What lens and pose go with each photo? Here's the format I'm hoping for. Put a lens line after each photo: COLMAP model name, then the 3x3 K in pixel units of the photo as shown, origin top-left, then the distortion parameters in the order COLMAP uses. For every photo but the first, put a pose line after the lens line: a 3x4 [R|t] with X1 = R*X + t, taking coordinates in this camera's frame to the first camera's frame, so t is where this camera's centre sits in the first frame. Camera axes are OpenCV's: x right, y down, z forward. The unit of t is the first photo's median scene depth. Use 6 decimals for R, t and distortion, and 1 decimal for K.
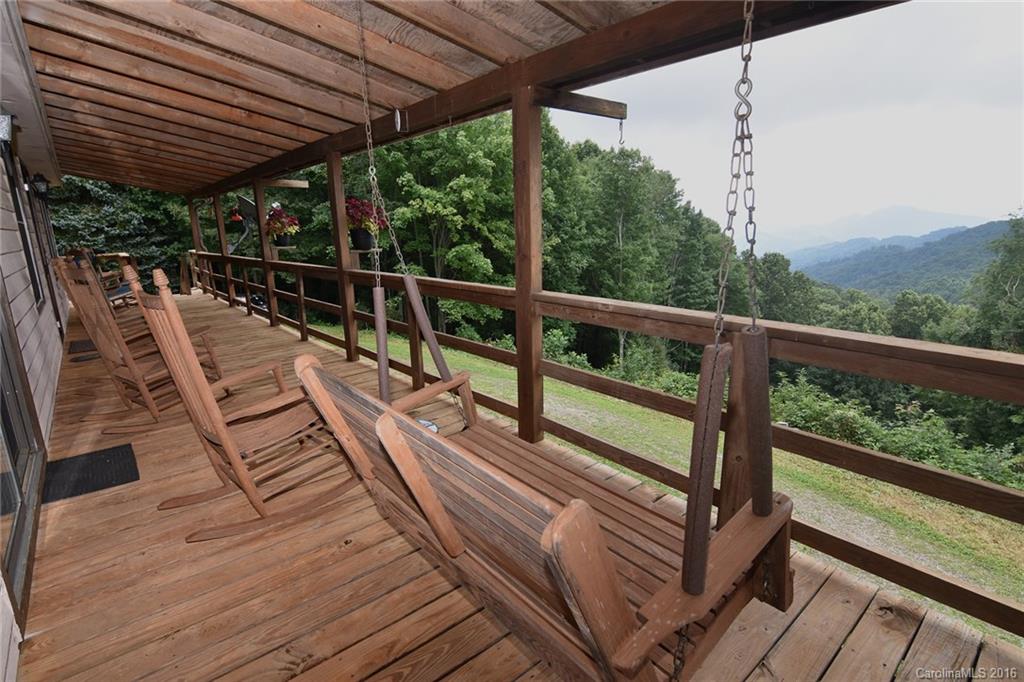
lens RADIAL K [[510.6, 0, 512.1], [0, 510.6, 346.3], [0, 0, 1]] dist [-0.000617, -0.012122]
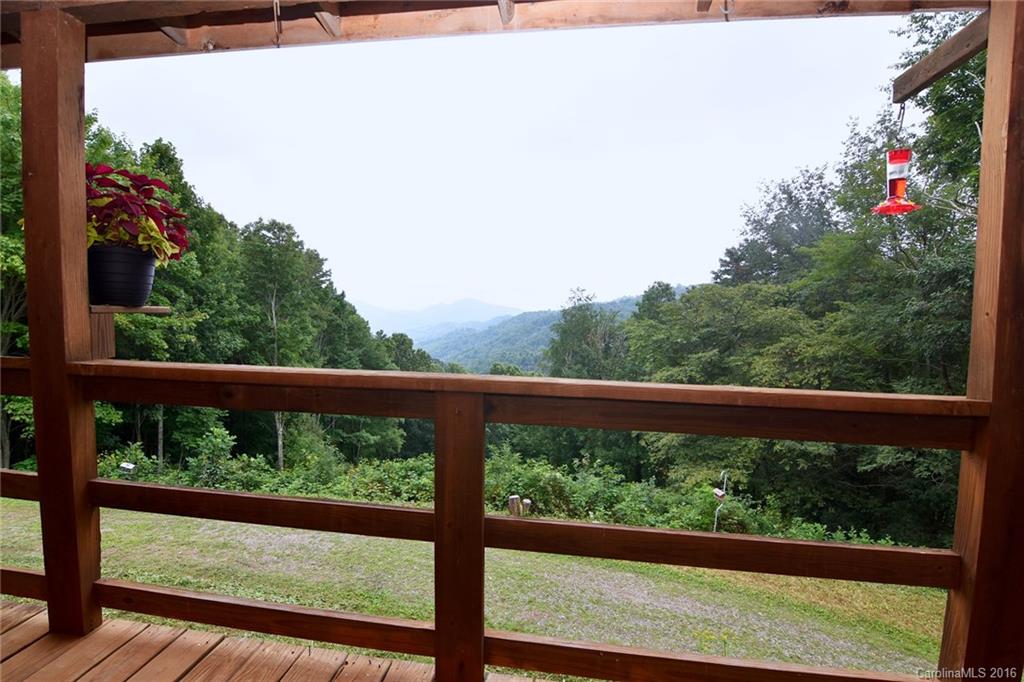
lens RADIAL K [[496.5, 0, 512.0], [0, 496.5, 341.0], [0, 0, 1]] dist [-0.014525, -0.000691]
pose [[0.748509, -0.004786, 0.663108, -0.053689], [0.113996, 0.986016, -0.121562, -0.014864], [-0.653253, 0.166582, 0.738587, 0.093831]]
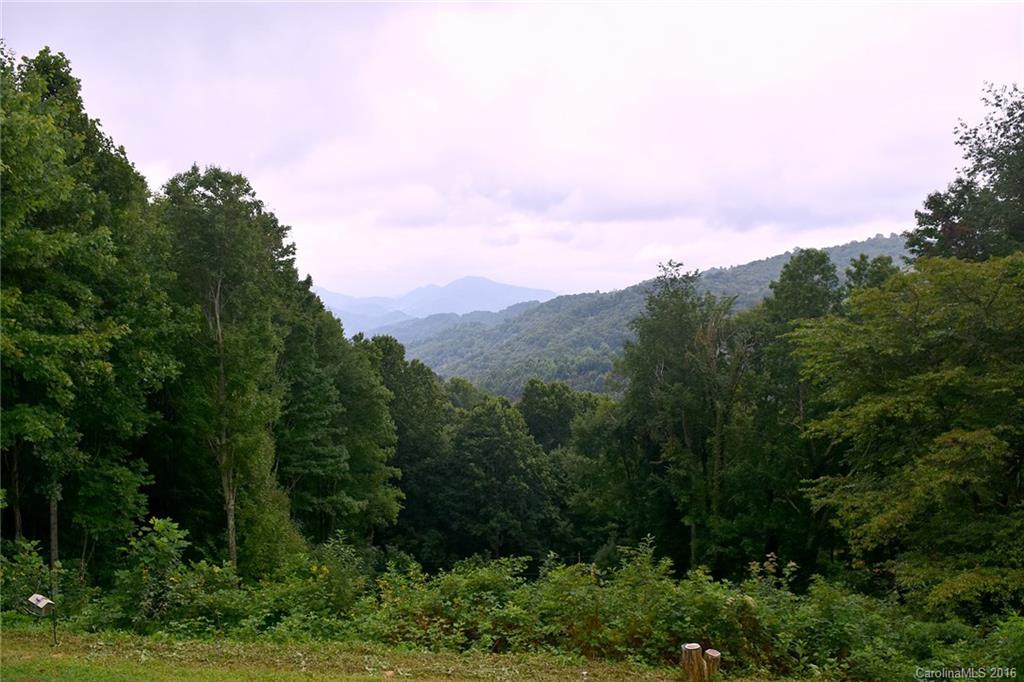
lens RADIAL K [[758.5, 0, 512.0], [0, 758.5, 341.0], [0, 0, 1]] dist [-0.047231, -0.002633]
pose [[0.770873, -0.020412, 0.636662, -0.069674], [0.129304, 0.983692, -0.125023, -0.046238], [-0.623728, 0.178700, 0.760940, 0.174607]]
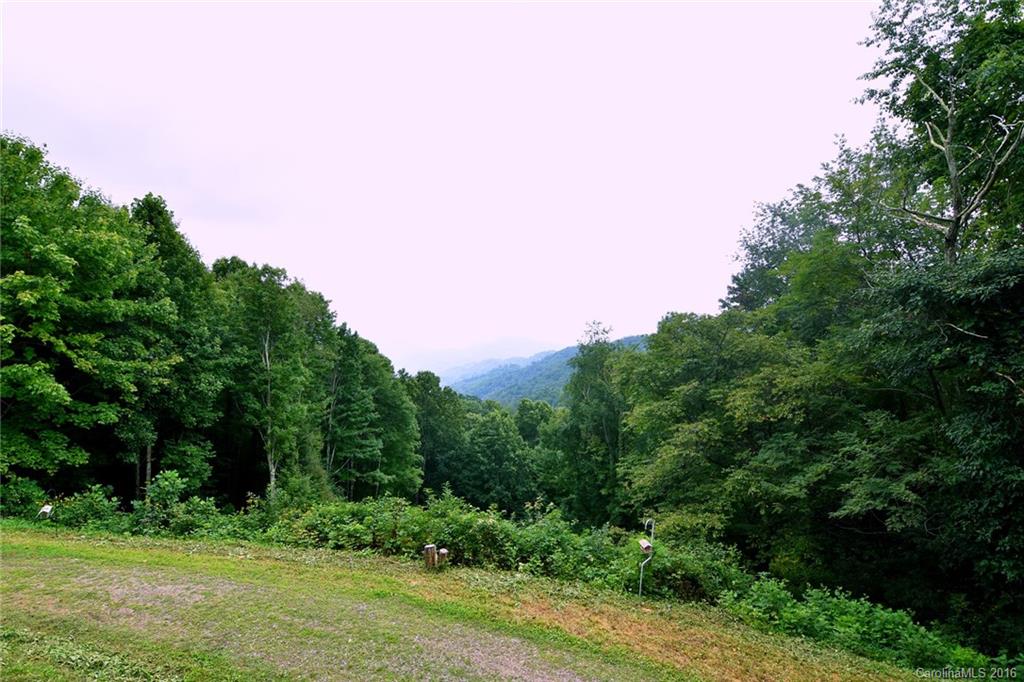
lens RADIAL K [[495.8, 0, 514.3], [0, 495.8, 338.8], [0, 0, 1]] dist [-0.015757, -0.000559]
pose [[0.803869, 0.023948, 0.594324, 0.042069], [0.123849, 0.970551, -0.206622, -0.005591], [-0.581770, 0.239704, 0.777230, 0.044240]]
